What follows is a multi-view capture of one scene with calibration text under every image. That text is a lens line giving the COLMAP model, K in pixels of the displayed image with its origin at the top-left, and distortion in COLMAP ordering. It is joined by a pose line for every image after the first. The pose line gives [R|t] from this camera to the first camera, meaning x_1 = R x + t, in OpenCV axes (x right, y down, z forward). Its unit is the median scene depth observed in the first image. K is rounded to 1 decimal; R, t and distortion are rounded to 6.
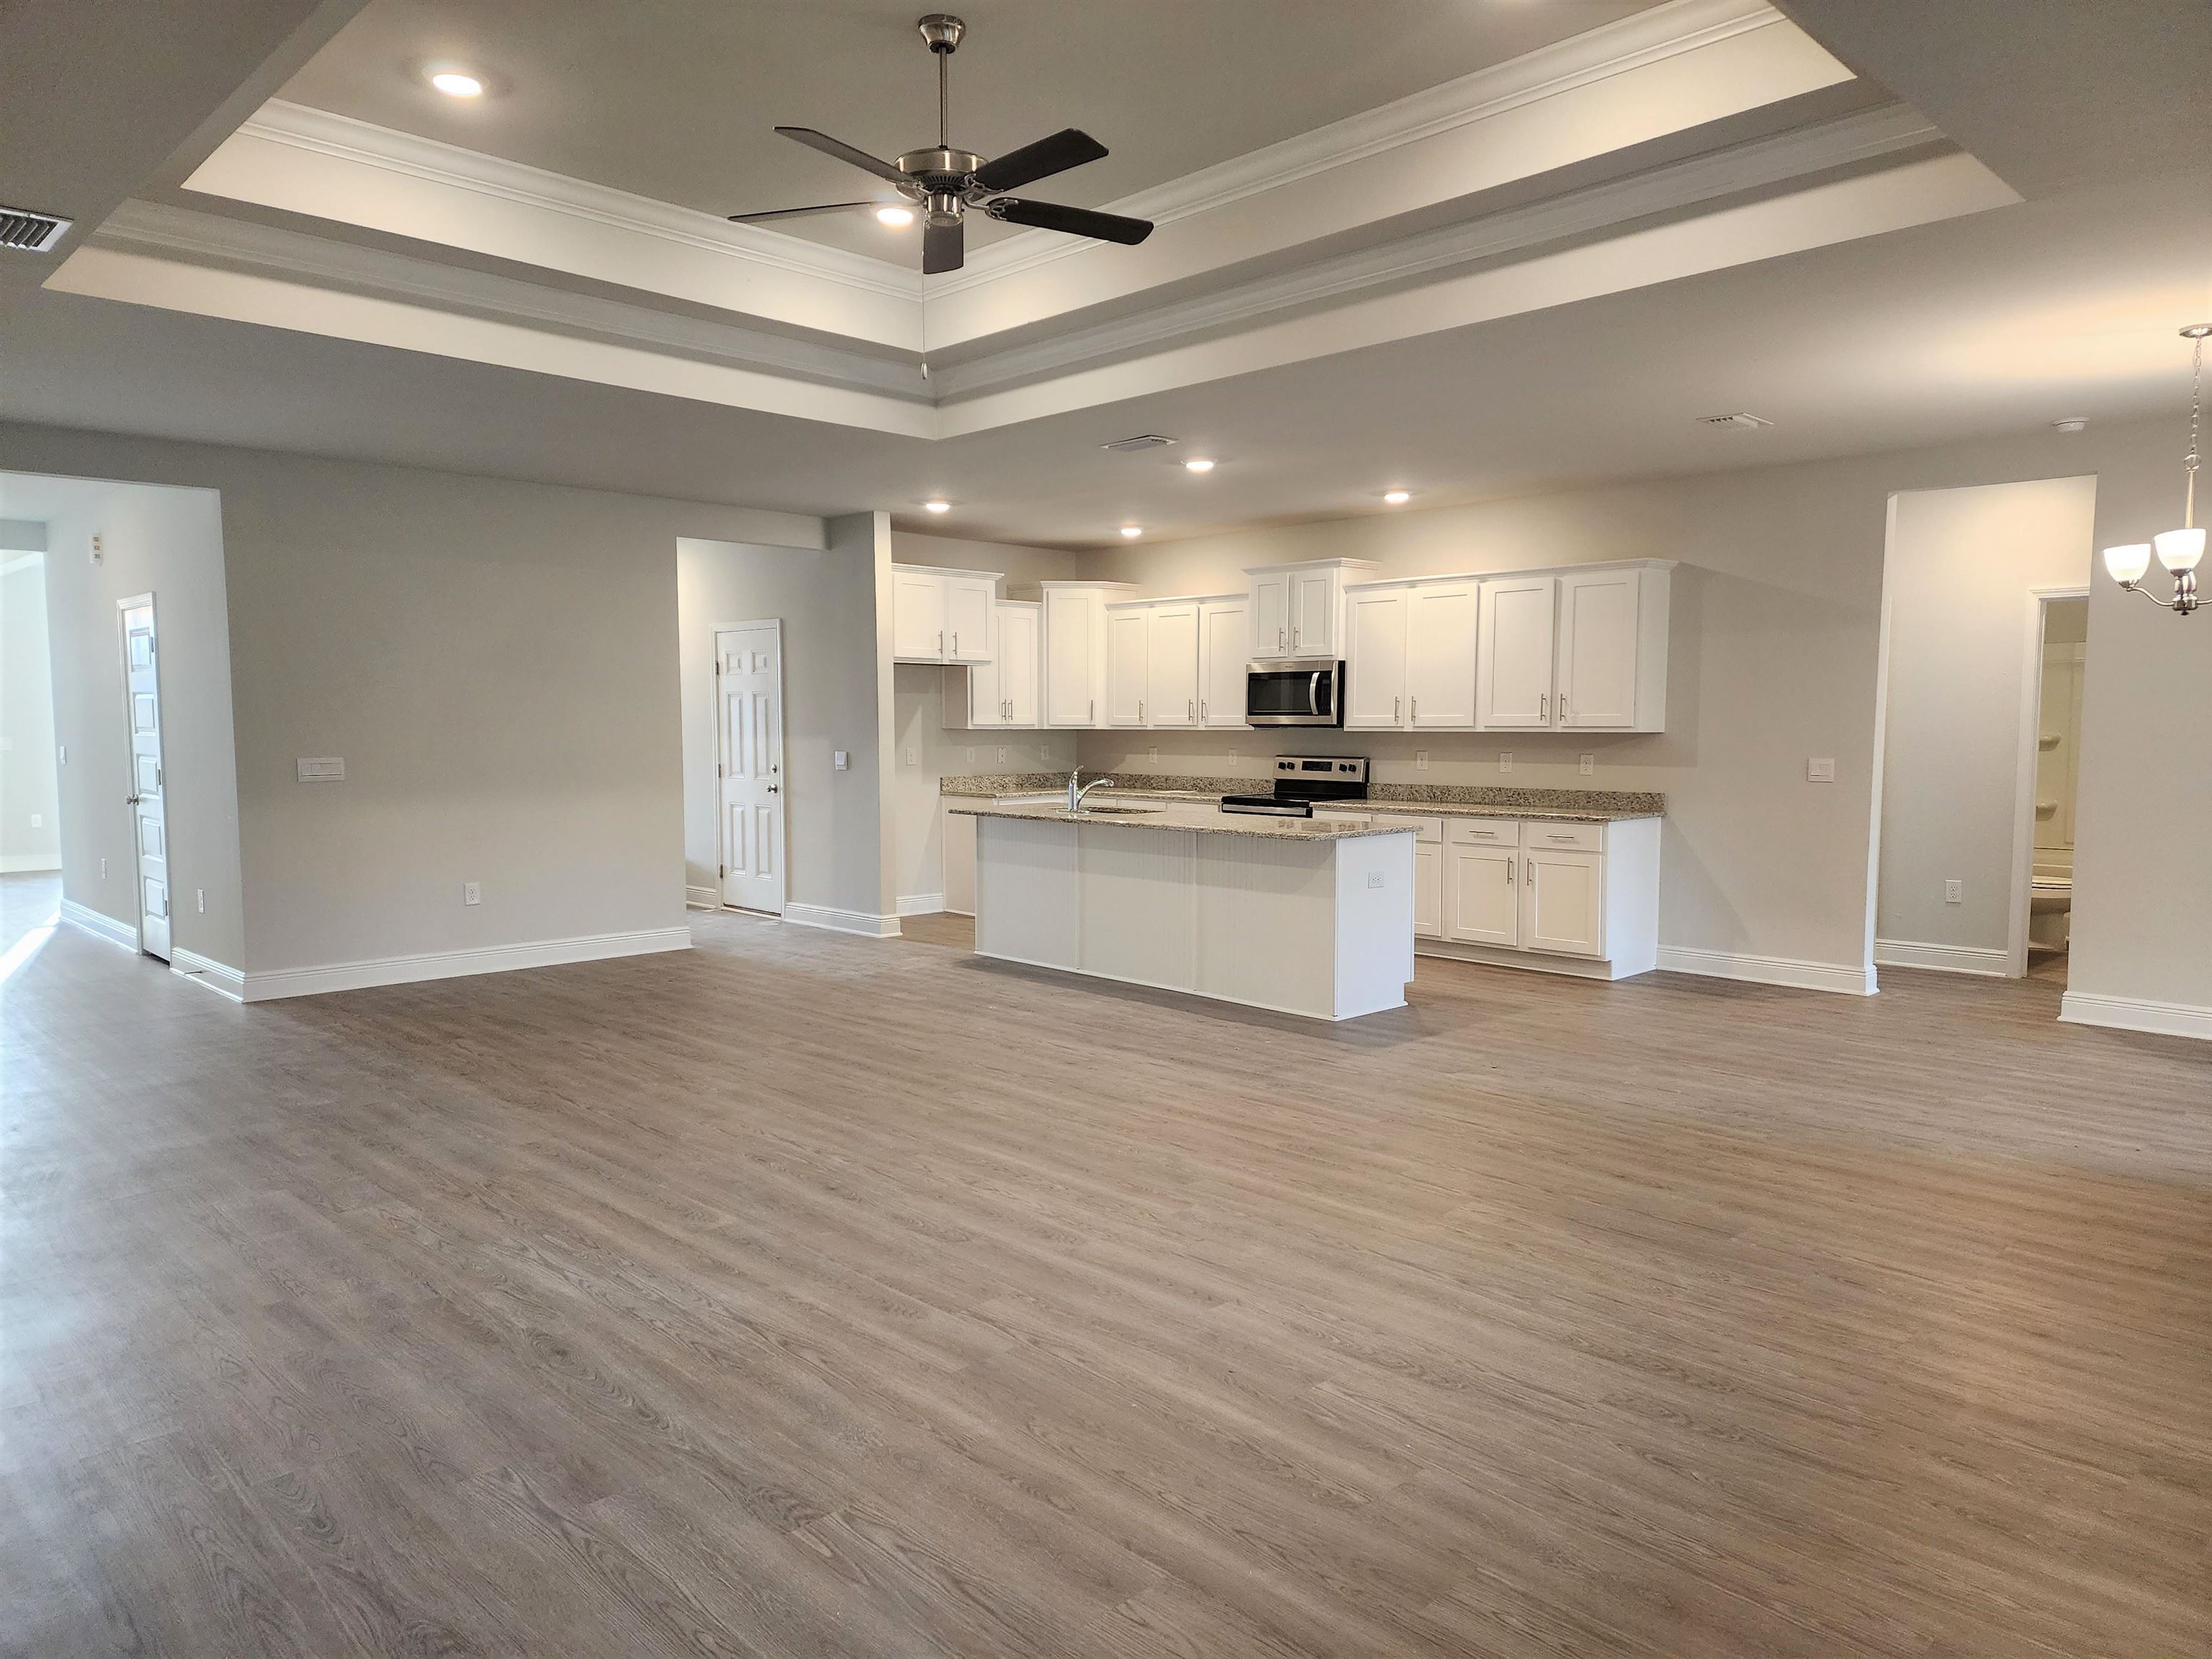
lens RADIAL K [[1478.2, 0, 1119.9], [0, 1478.2, 824.8], [0, 0, 1]] dist [0.072801, -0.067168]
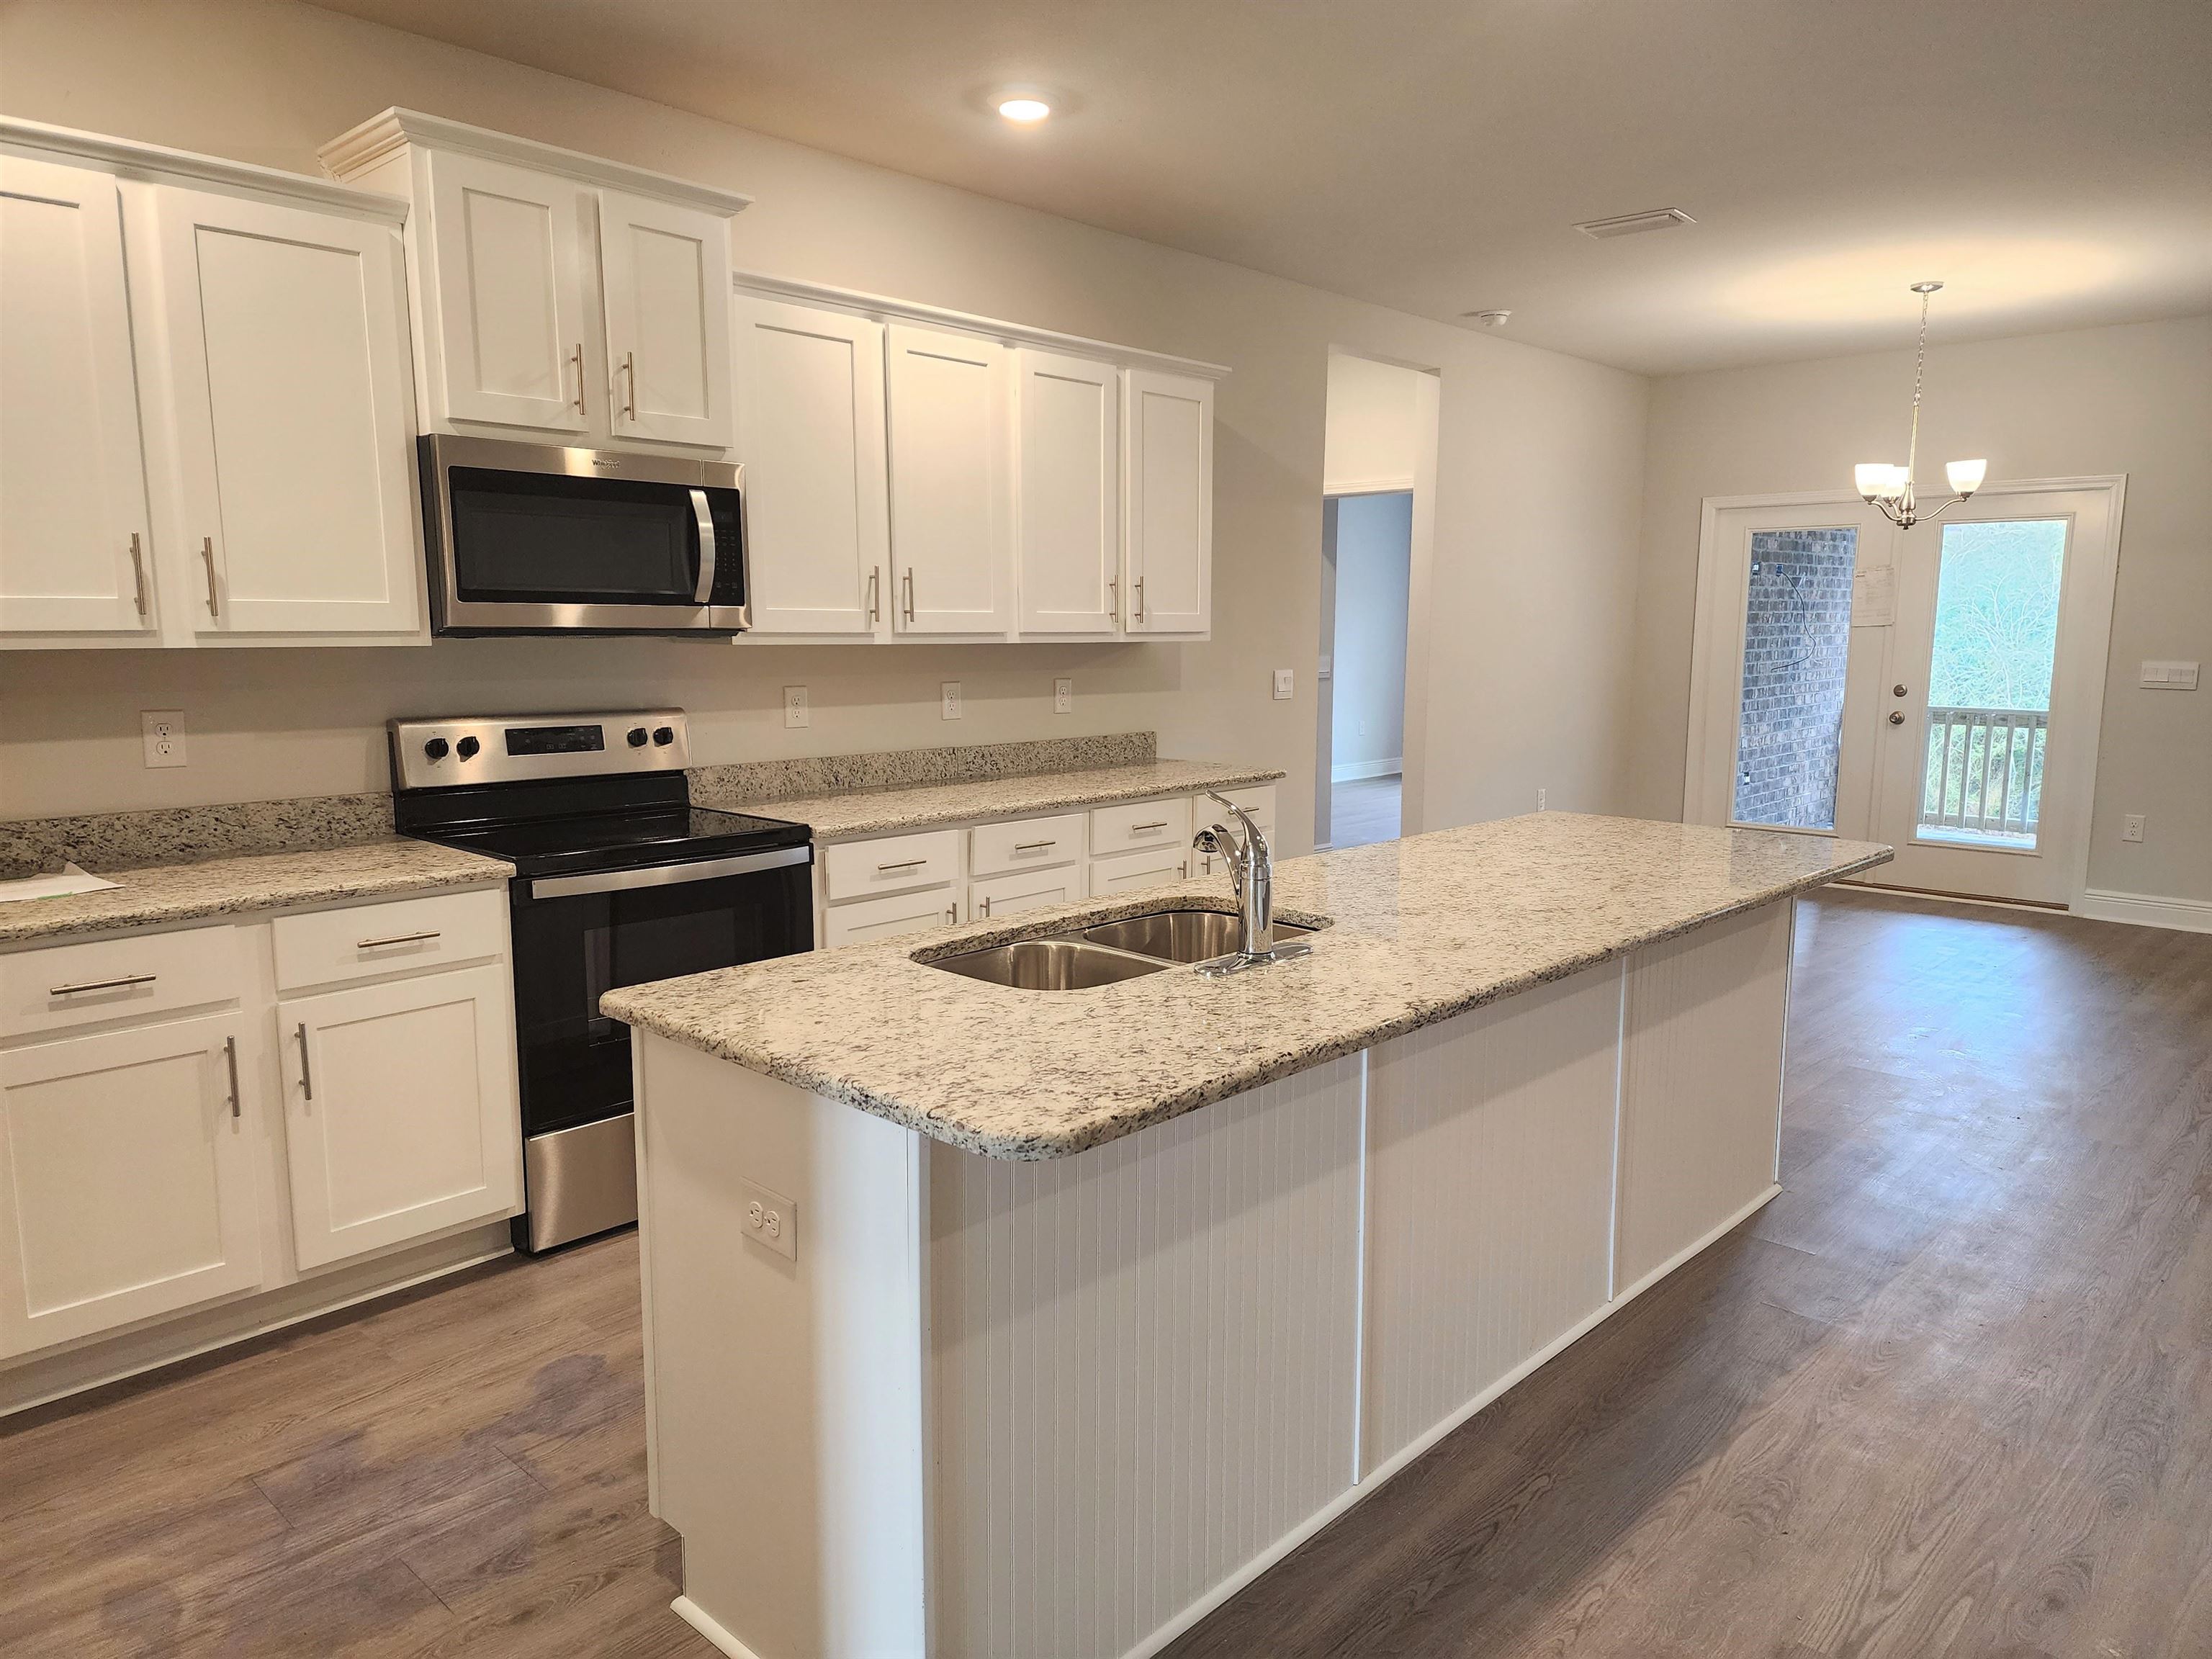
lens RADIAL K [[1460.3, 0, 1125.0], [0, 1460.3, 830.3], [0, 0, 1]] dist [0.125455, -0.130417]
pose [[-0.035089, -0.140743, 0.989424, -0.427296], [0.066804, 0.987489, 0.142837, -0.104608], [-0.997149, 0.071109, -0.025248, 1.484649]]
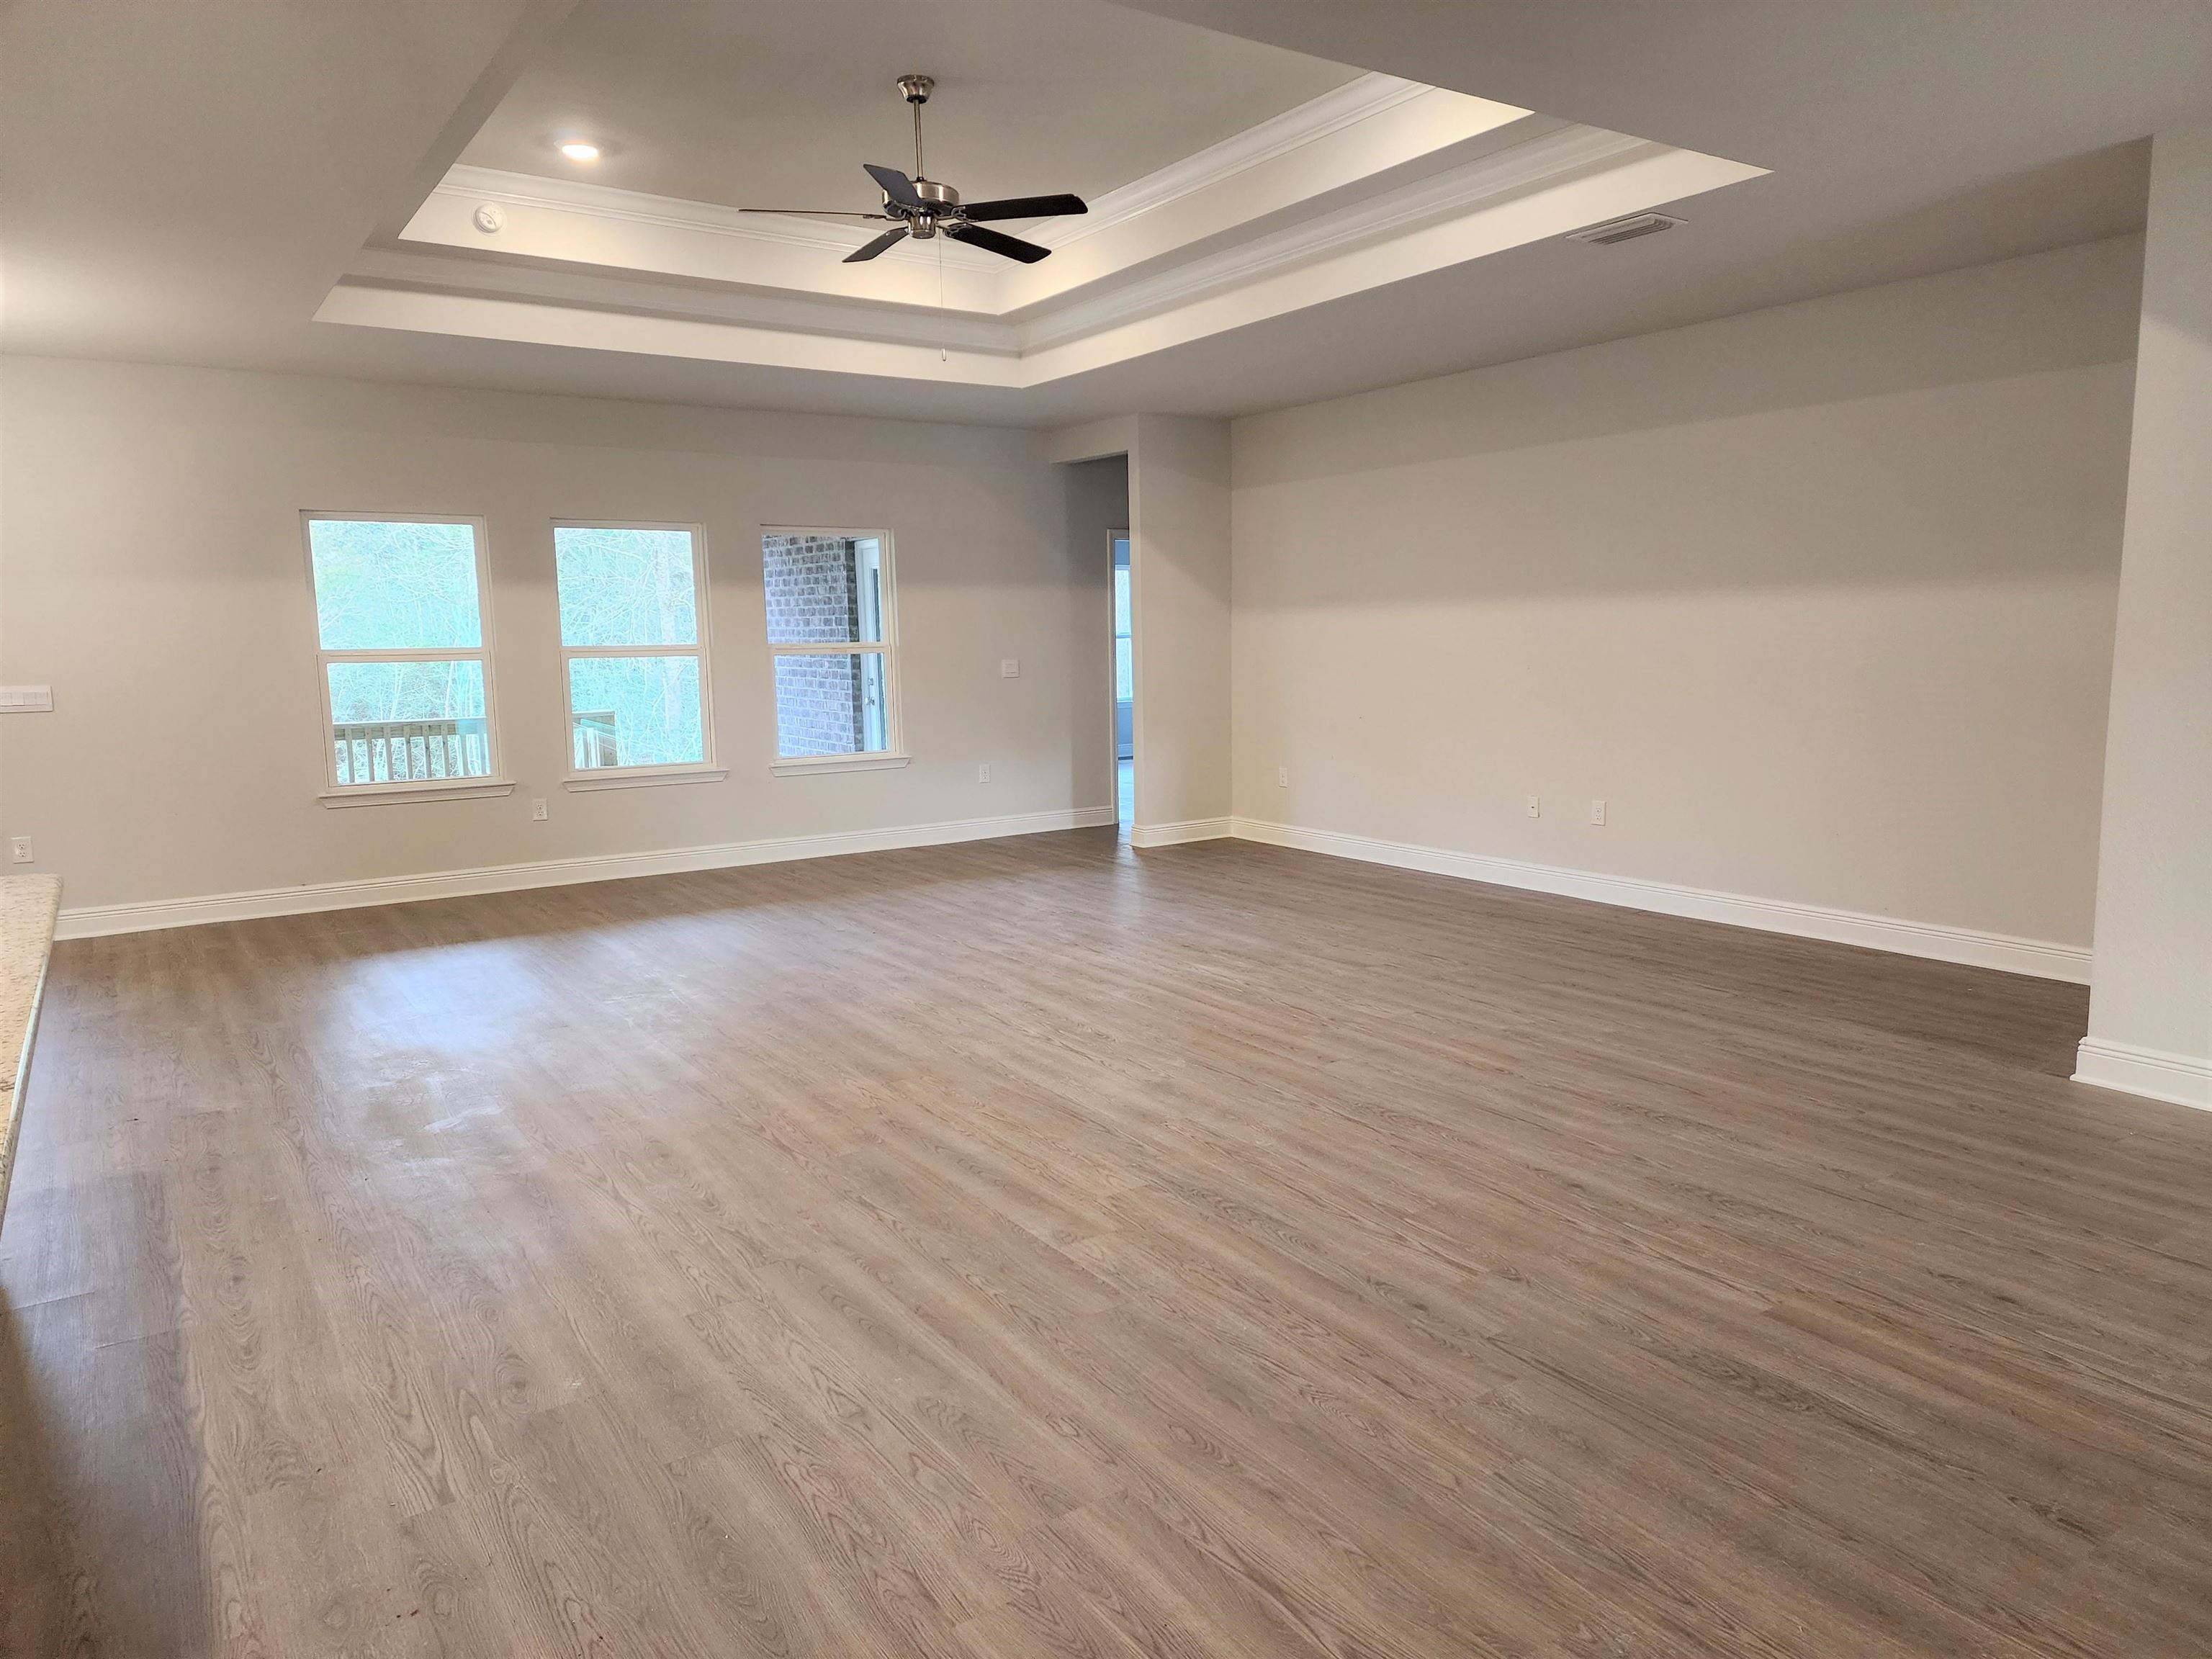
lens RADIAL K [[1478.2, 0, 1119.9], [0, 1478.2, 824.8], [0, 0, 1]] dist [0.072801, -0.067168]
pose [[-0.982340, -0.005262, 0.187029, -0.378062], [0.033418, 0.978597, 0.203054, -0.120230], [-0.184095, 0.205718, -0.961139, 1.659987]]
